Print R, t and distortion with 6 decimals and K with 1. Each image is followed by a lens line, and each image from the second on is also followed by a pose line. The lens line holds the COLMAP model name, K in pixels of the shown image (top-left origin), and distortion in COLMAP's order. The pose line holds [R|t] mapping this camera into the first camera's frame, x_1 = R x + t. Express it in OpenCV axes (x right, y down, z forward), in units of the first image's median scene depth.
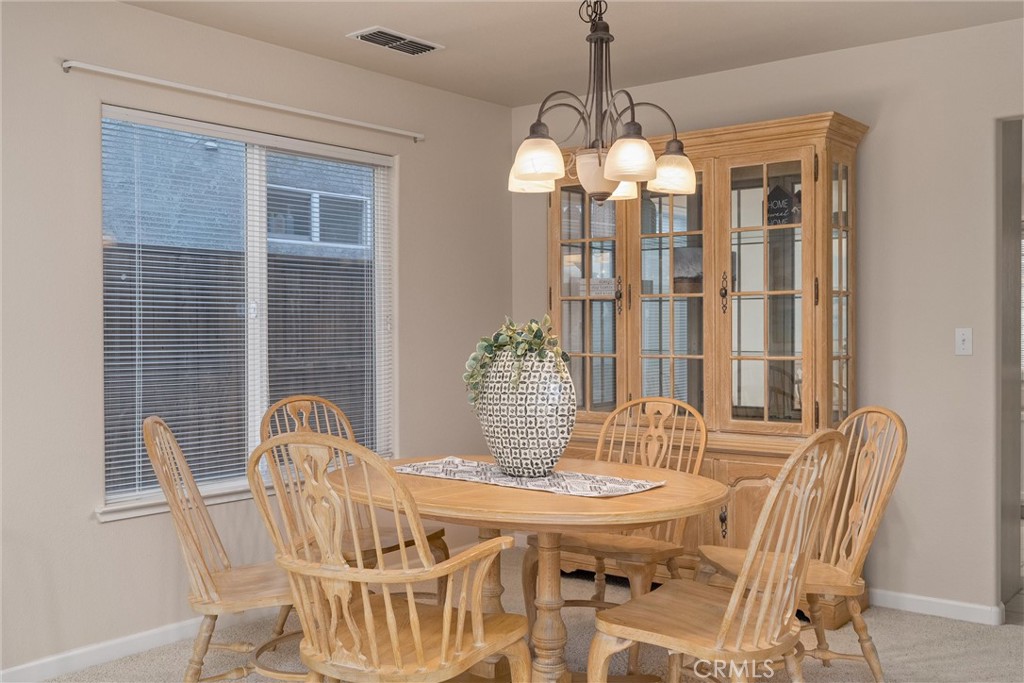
lens RADIAL K [[1016.3, 0, 512.0], [0, 1016.3, 341.5], [0, 0, 1]] dist [0.006458, 0.012811]
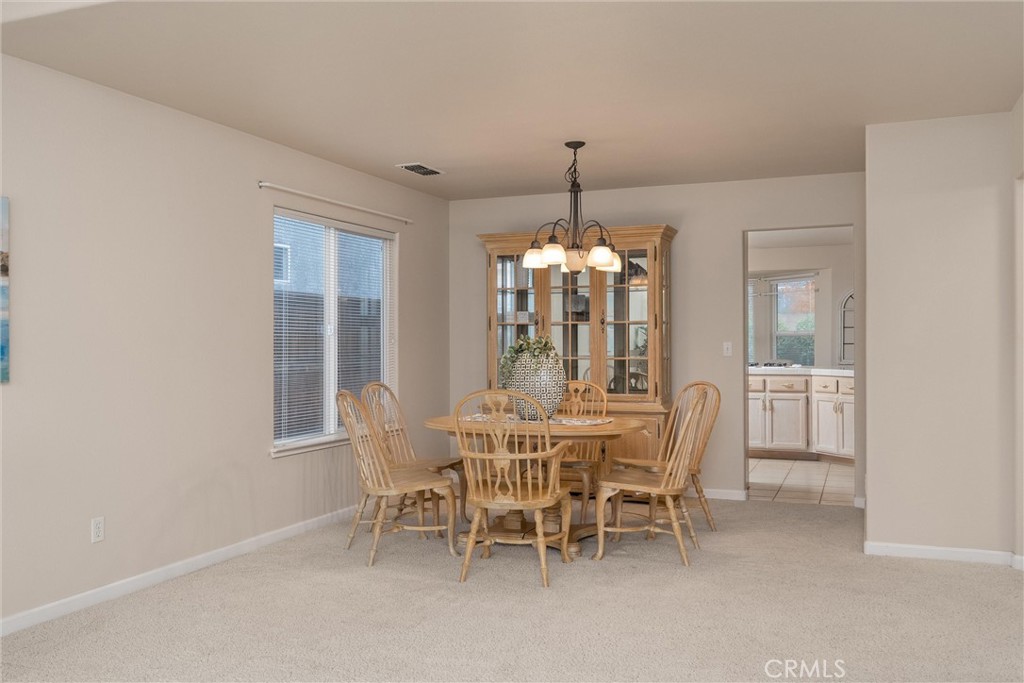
lens RADIAL K [[909.2, 0, 512.0], [0, 909.2, 341.5], [0, 0, 1]] dist [0.001343, -0.000987]
pose [[0.958495, 0.001551, 0.285104, -0.440529], [0.003223, 0.999862, -0.016274, 0.012806], [-0.285090, 0.016518, 0.958358, -0.518647]]
